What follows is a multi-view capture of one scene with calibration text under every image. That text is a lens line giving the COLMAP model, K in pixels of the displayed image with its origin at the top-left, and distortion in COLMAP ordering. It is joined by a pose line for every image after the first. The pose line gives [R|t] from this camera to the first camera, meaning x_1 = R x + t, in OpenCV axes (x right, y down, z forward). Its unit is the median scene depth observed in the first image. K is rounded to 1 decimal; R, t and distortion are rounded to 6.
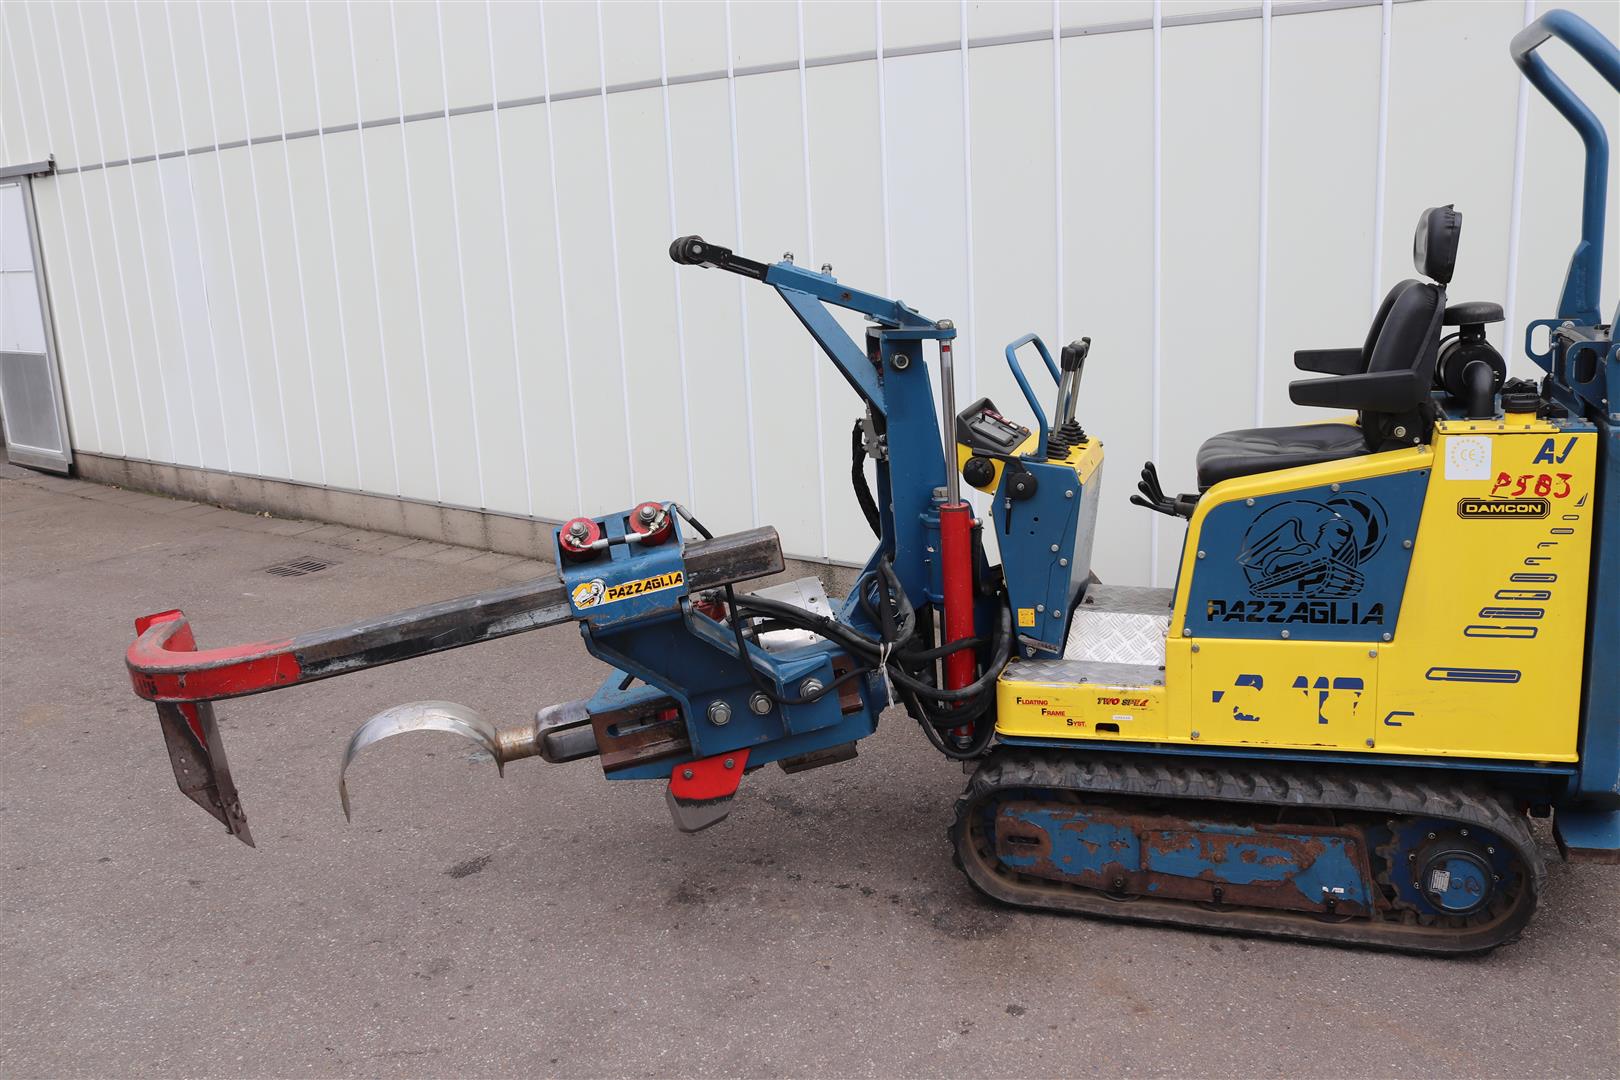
lens RADIAL K [[1432.6, 0, 726.7], [0, 1432.6, 602.5], [0, 0, 1]] dist [-0.153708, 0.099797]
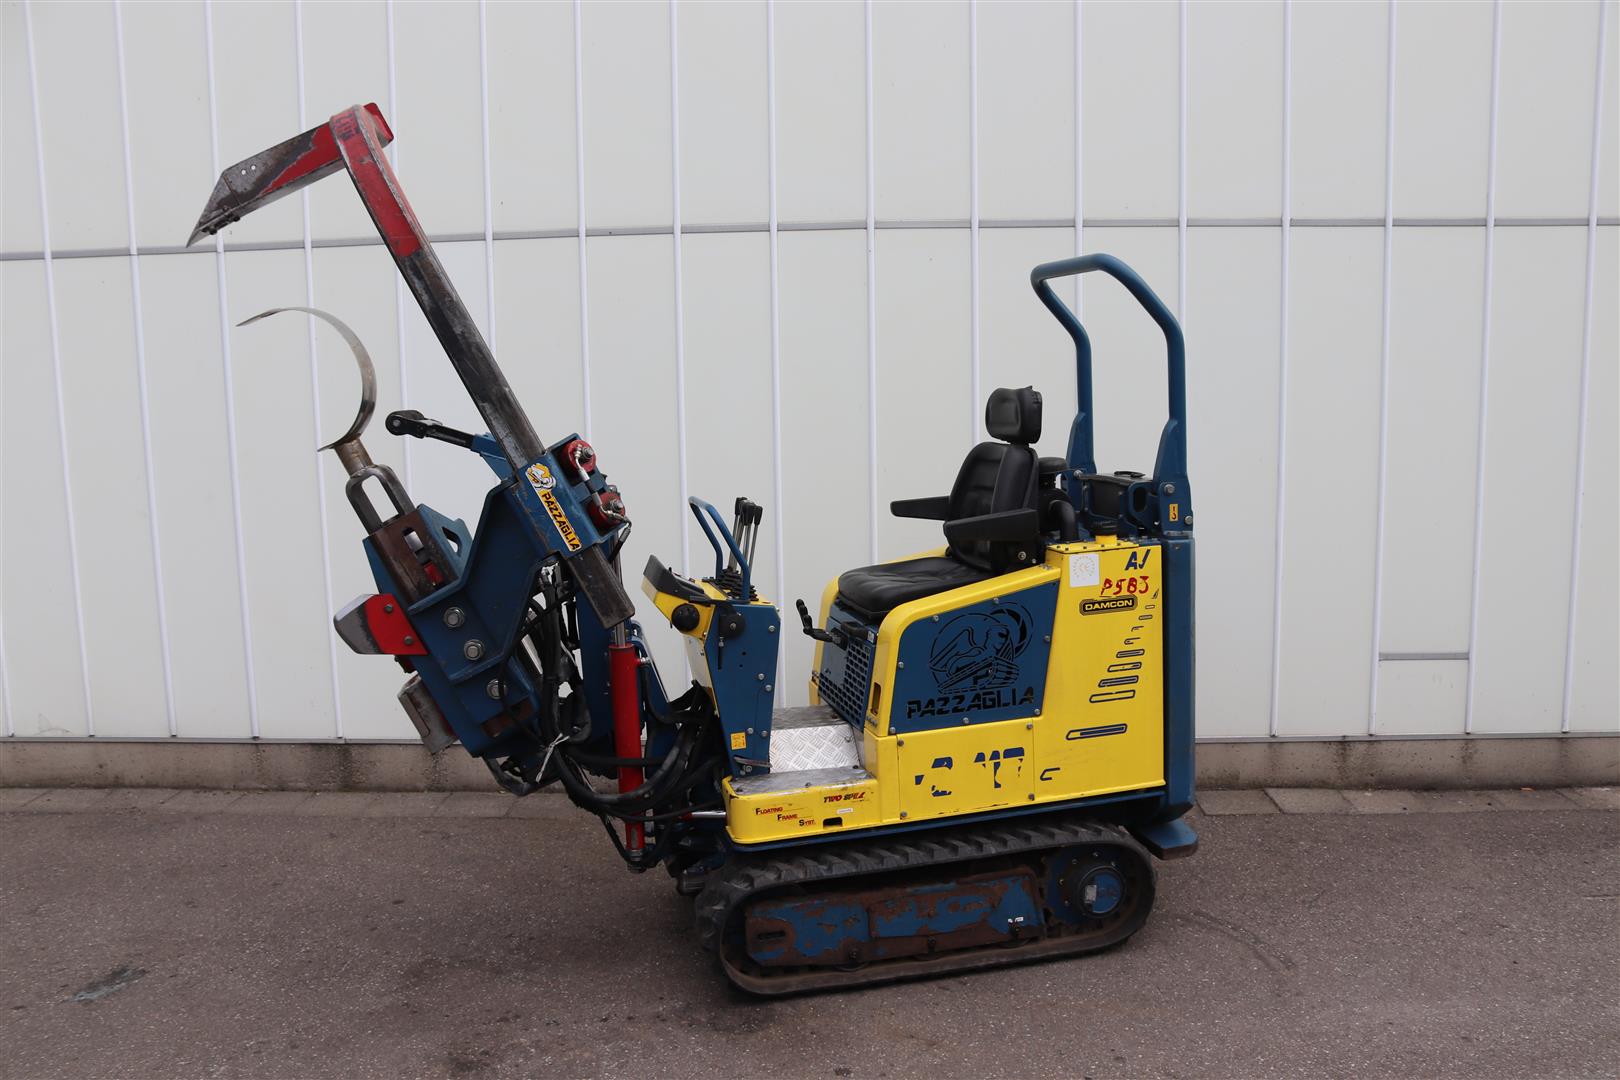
lens RADIAL K [[1432.6, 0, 857.5], [0, 1432.6, 606.3], [0, 0, 1]] dist [-0.153708, 0.099797]
pose [[0.788432, -0.063453, 0.611840, -0.449427], [0.139555, 0.987180, -0.077455, 0.006881], [-0.599082, 0.146454, 0.787180, 0.035838]]
